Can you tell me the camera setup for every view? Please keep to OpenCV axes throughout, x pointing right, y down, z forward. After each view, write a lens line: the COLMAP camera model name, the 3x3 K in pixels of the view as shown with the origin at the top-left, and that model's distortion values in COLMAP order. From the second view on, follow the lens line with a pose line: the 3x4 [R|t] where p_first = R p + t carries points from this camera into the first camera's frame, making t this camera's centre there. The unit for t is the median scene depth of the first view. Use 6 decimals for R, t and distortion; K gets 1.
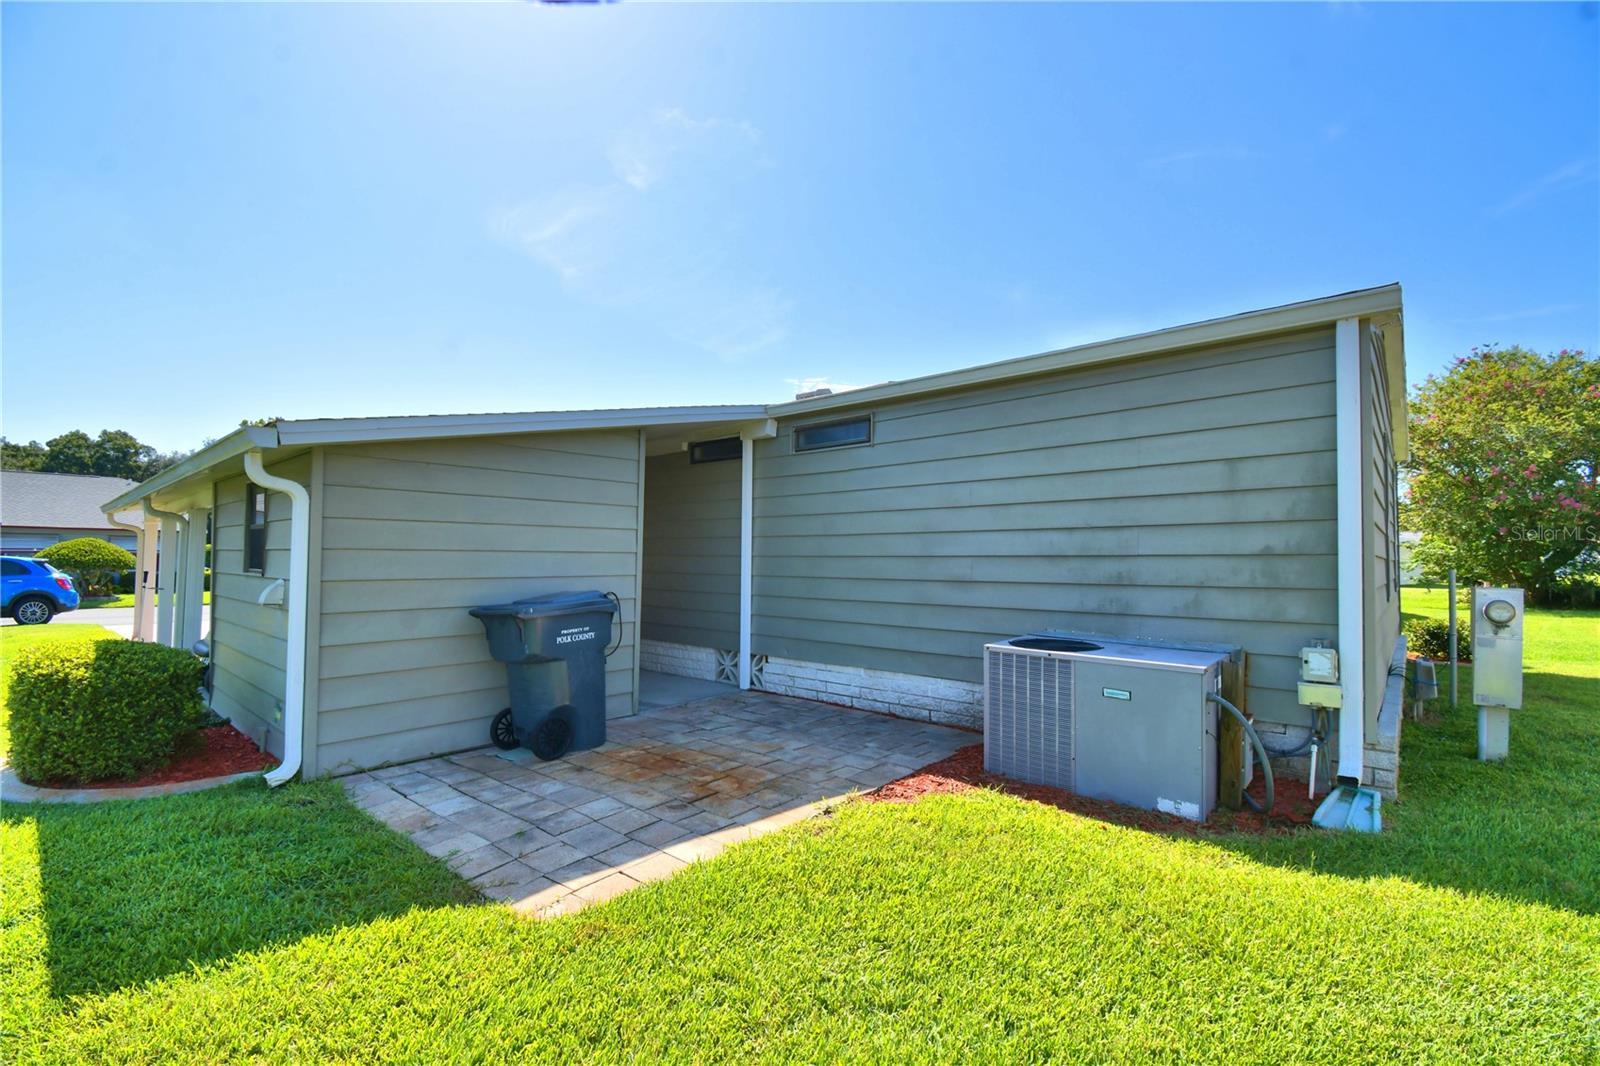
lens RADIAL K [[701.3, 0, 793.5], [0, 701.3, 537.9], [0, 0, 1]] dist [0.021851, -0.020148]
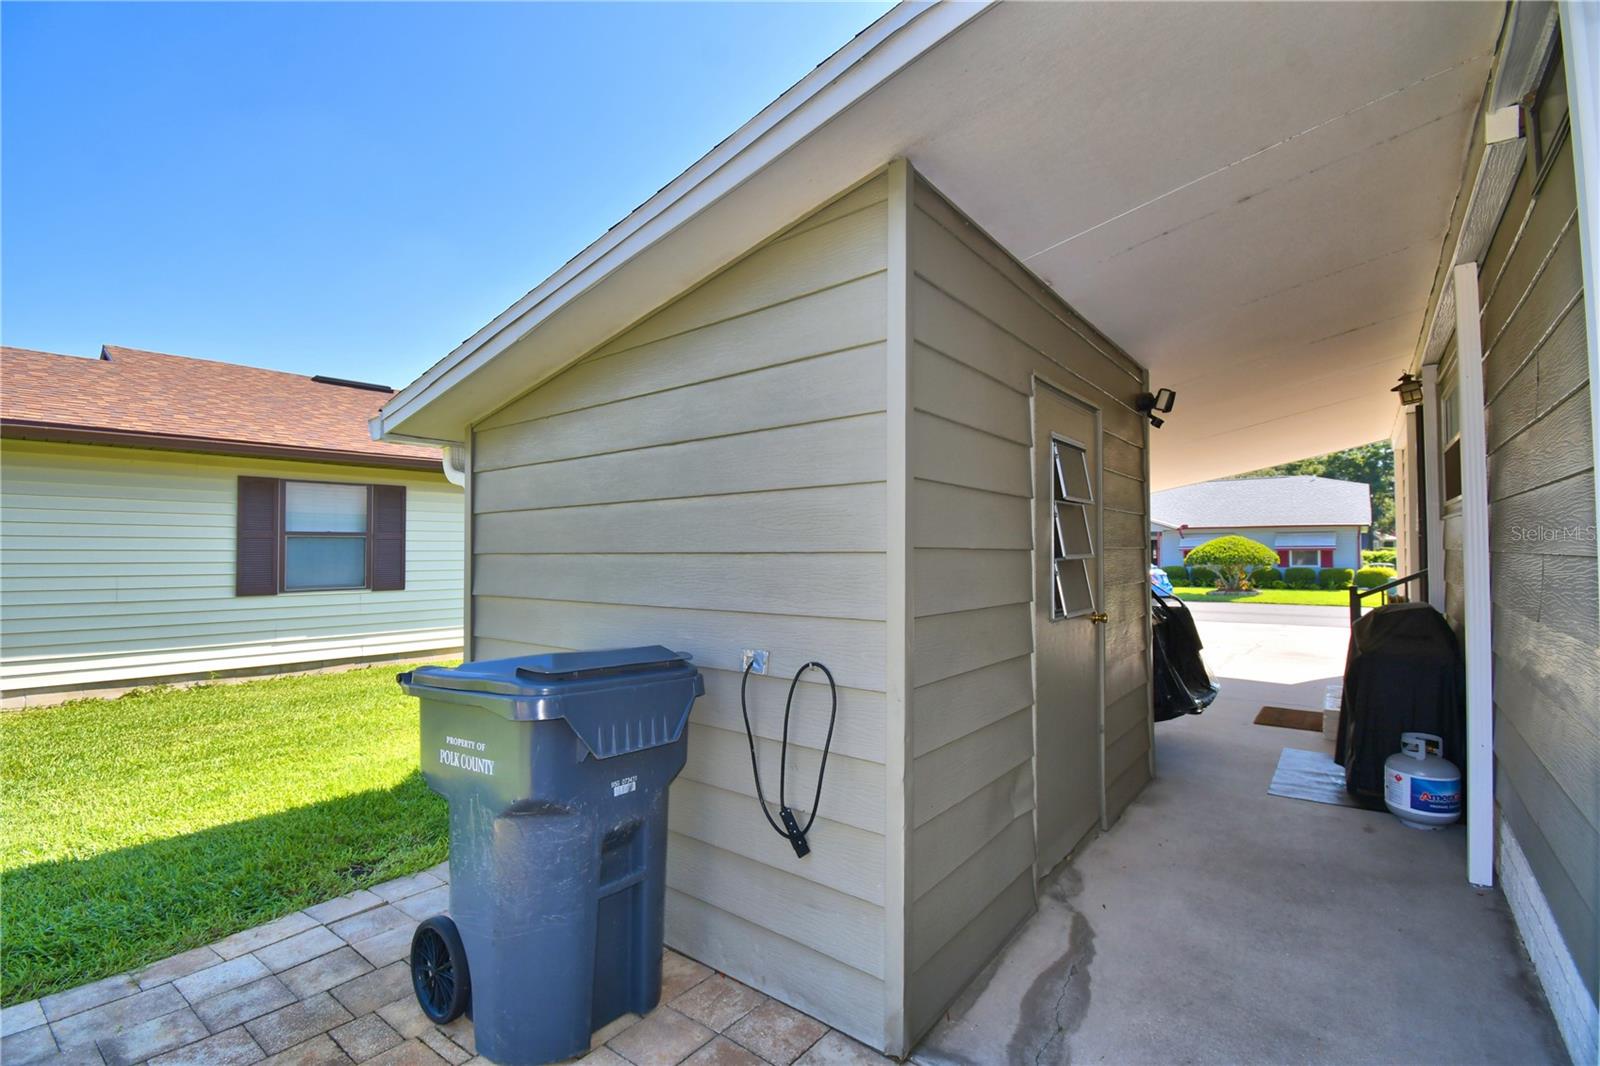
lens RADIAL K [[701.3, 0, 793.5], [0, 701.3, 537.9], [0, 0, 1]] dist [0.021851, -0.020148]
pose [[0.040201, -0.025605, -0.998863, 0.121497], [0.033187, 0.999154, -0.024277, 0.026138], [0.998640, -0.032173, 0.041017, 1.177232]]
